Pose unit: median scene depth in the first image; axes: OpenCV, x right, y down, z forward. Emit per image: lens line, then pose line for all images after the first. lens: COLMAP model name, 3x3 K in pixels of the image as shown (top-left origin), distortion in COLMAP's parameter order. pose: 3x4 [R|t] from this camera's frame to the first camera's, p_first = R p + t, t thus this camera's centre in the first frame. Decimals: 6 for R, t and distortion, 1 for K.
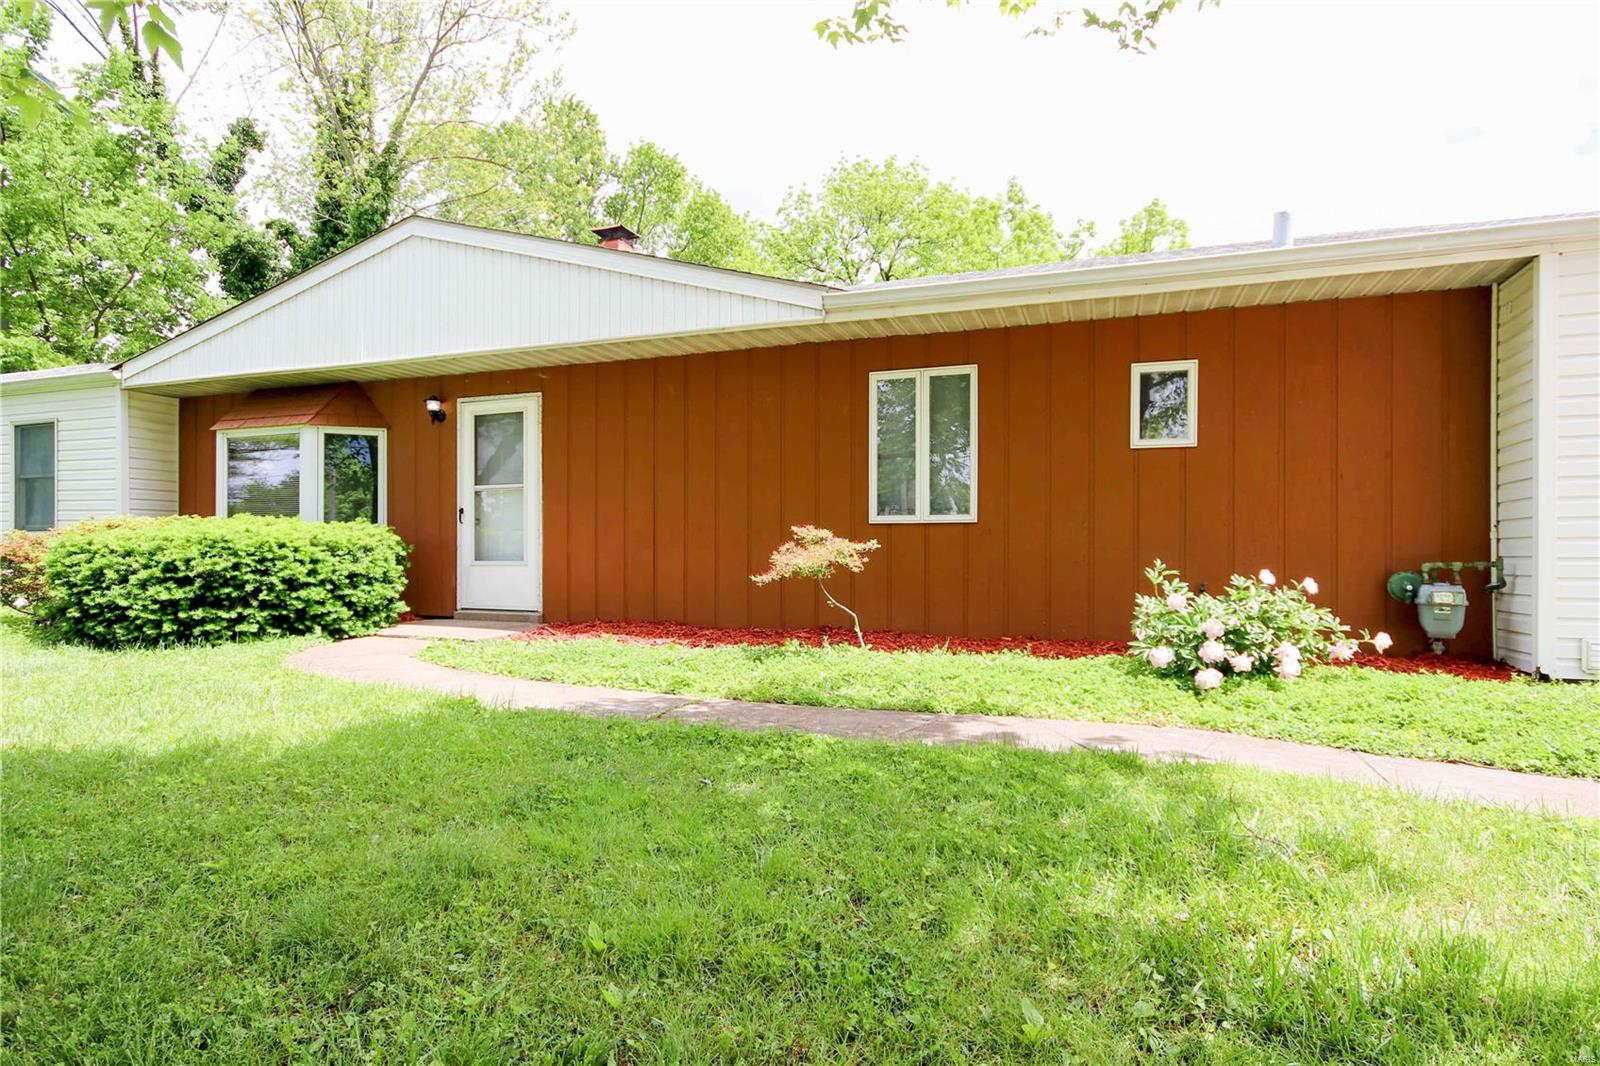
lens RADIAL K [[823.3, 0, 793.2], [0, 823.3, 536.2], [0, 0, 1]] dist [0.013708, -0.000235]
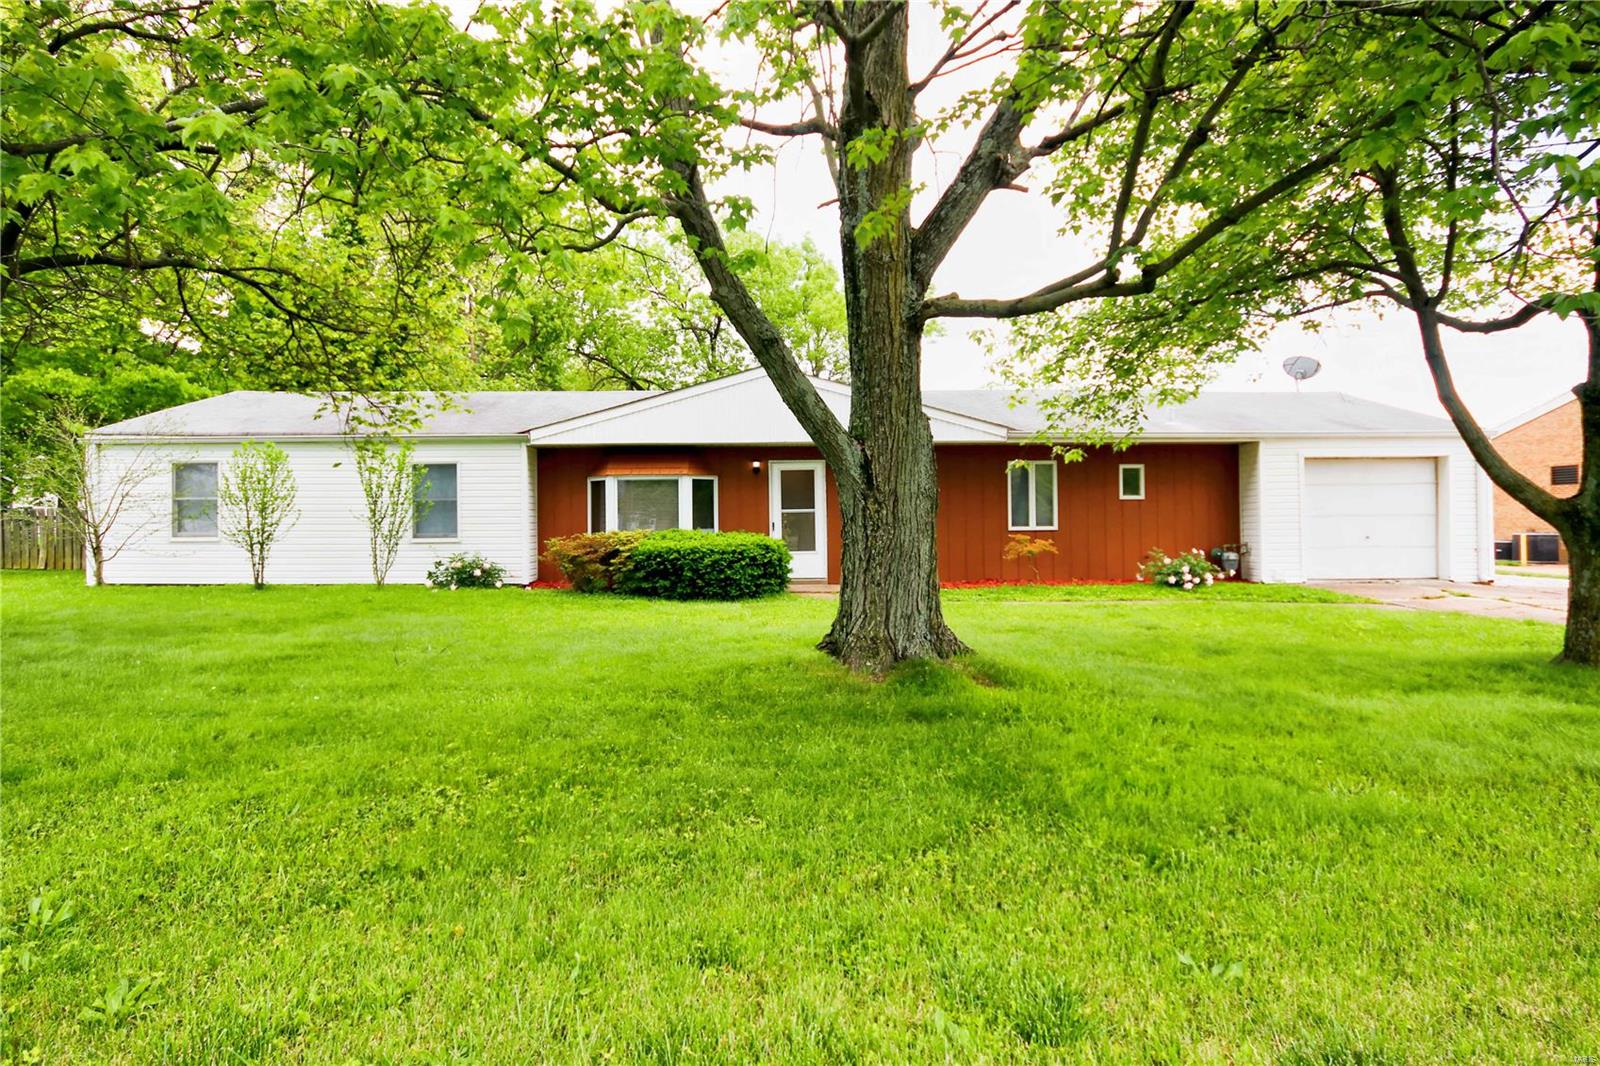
lens RADIAL K [[823.3, 0, 790.4], [0, 823.3, 520.9], [0, 0, 1]] dist [0.013708, -0.000235]
pose [[0.932773, -0.010450, 0.360313, -1.278756], [0.007354, 0.999923, 0.009961, -0.069512], [-0.360389, -0.006642, 0.932778, -0.848814]]
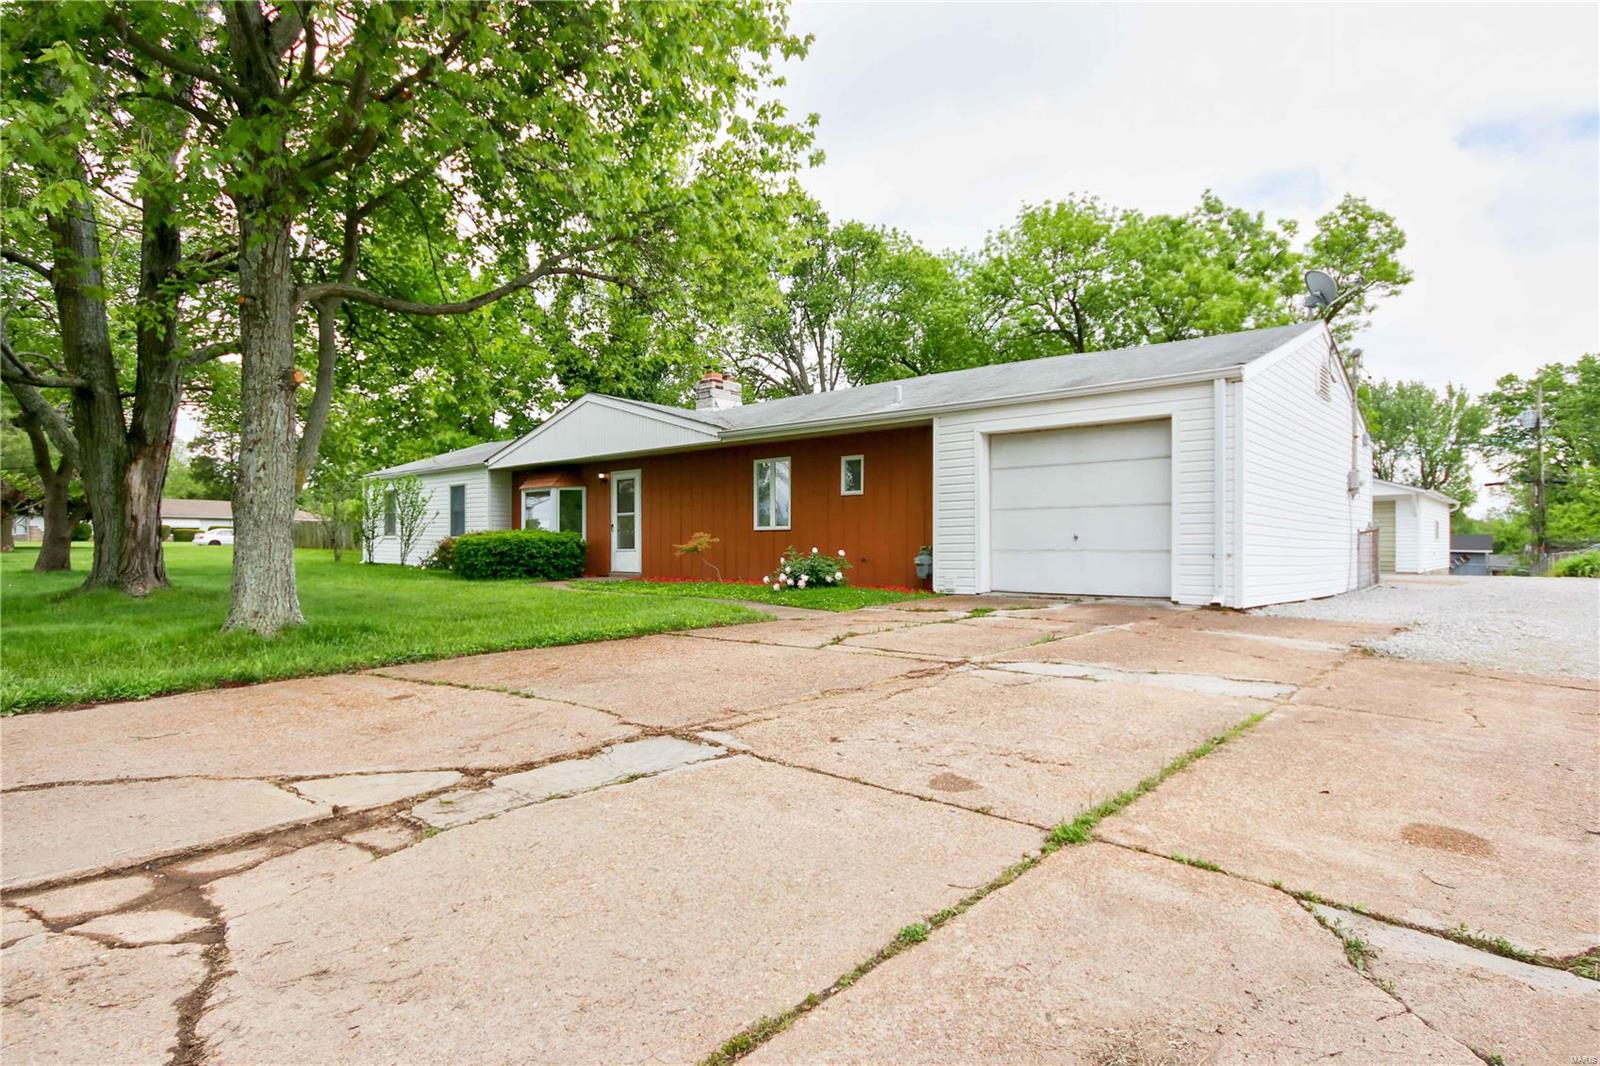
lens RADIAL K [[823.3, 0, 805.1], [0, 823.3, 541.2], [0, 0, 1]] dist [0.013708, -0.000235]
pose [[0.932831, -0.003529, -0.360298, 1.031359], [0.005494, 0.999975, 0.004430, 0.004131], [0.360273, -0.006112, 0.932827, -0.991411]]
